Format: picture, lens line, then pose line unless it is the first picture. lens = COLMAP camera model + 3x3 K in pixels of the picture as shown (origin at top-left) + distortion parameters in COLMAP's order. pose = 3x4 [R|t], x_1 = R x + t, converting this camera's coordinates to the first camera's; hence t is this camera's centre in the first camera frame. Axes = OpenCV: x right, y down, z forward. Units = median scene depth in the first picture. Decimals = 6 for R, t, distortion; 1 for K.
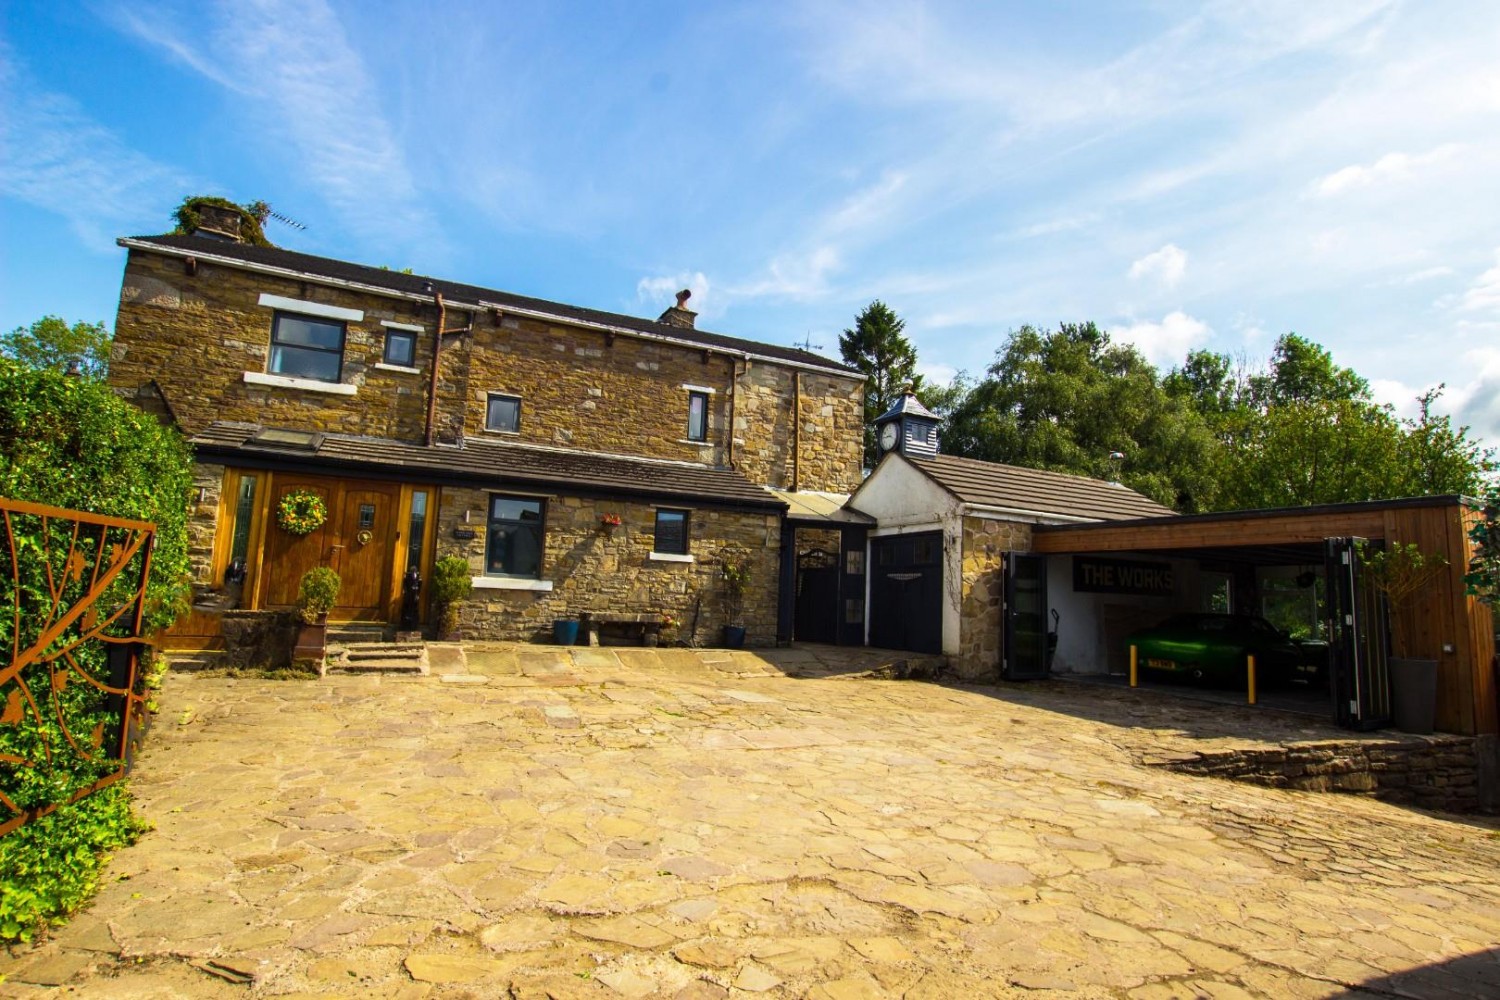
lens RADIAL K [[755.4, 0, 778.5], [0, 755.4, 489.3], [0, 0, 1]] dist [-0.034401, 0.001912]
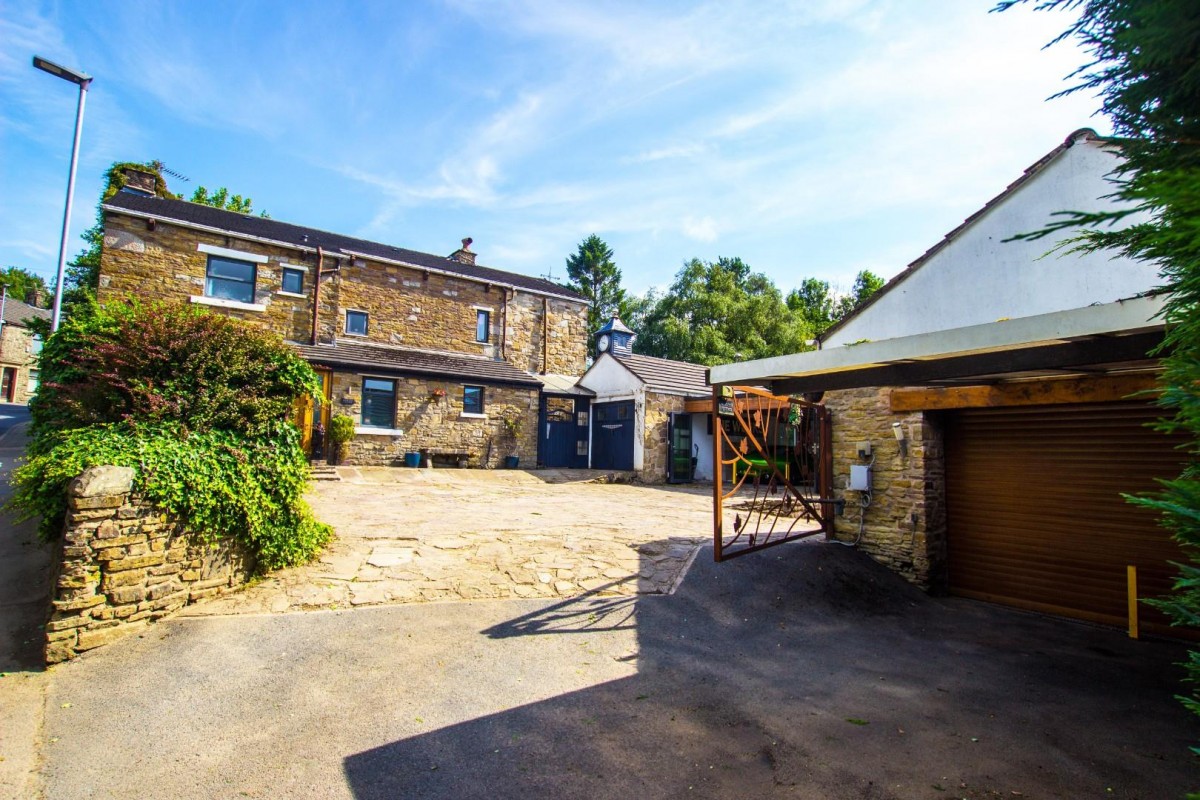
lens RADIAL K [[571.2, 0, 631.3], [0, 571.2, 413.8], [0, 0, 1]] dist [-0.024419, 0.000053]
pose [[0.979645, -0.002577, 0.200721, -0.053503], [-0.013408, 0.996844, 0.078239, -0.015568], [-0.200289, -0.079338, 0.976519, -0.284759]]
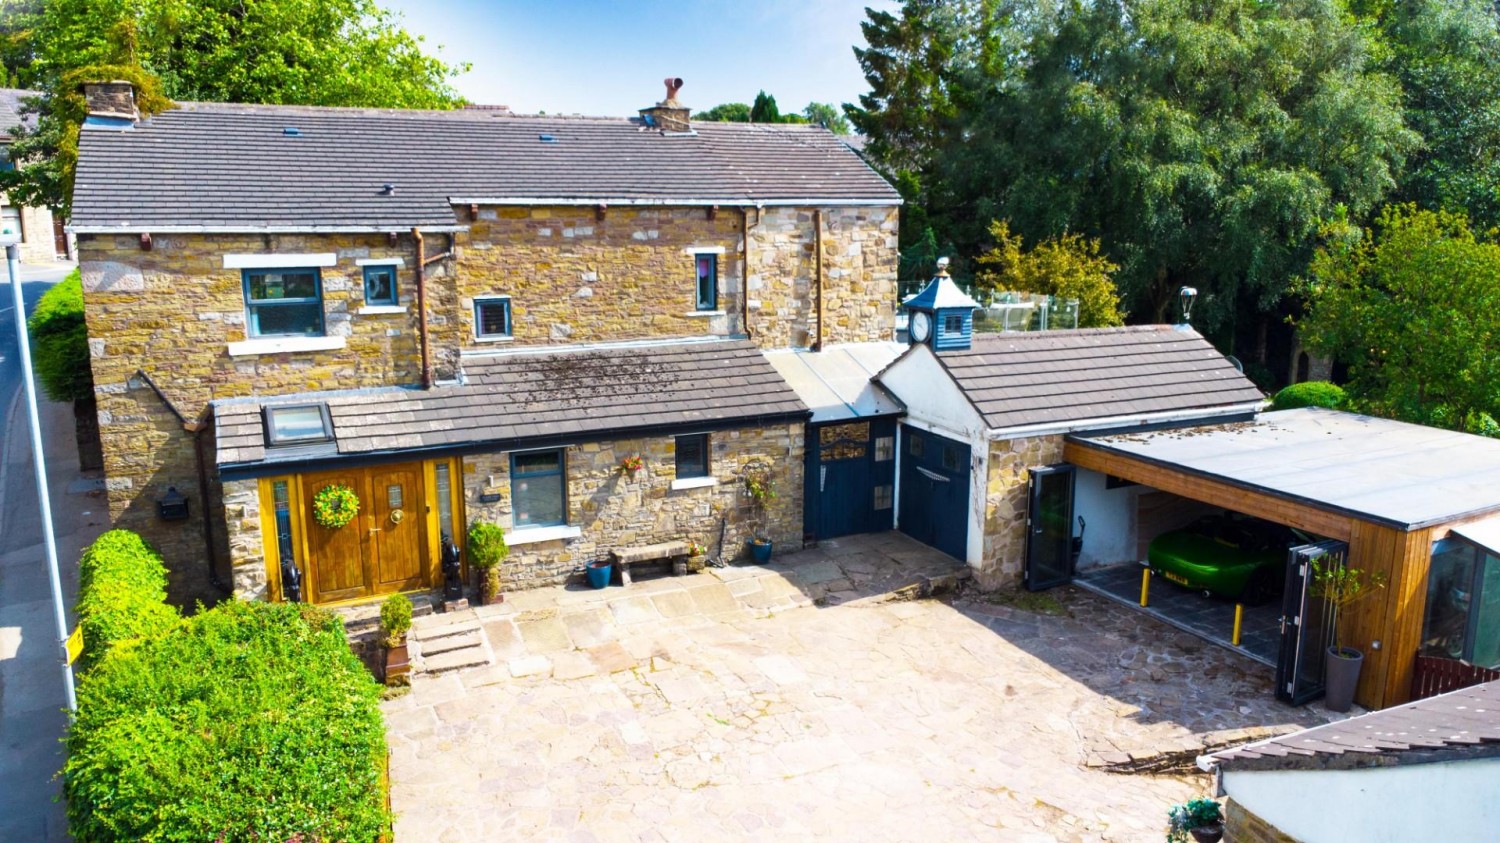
lens RADIAL K [[1042.9, 0, 831.1], [0, 1042.9, 469.2], [0, 0, 1]] dist [0.007674, -0.003060]
pose [[0.999439, -0.025256, 0.021989, 0.007234], [0.016026, 0.937303, 0.348147, -0.390697], [-0.029403, -0.347600, 0.937182, -0.268164]]
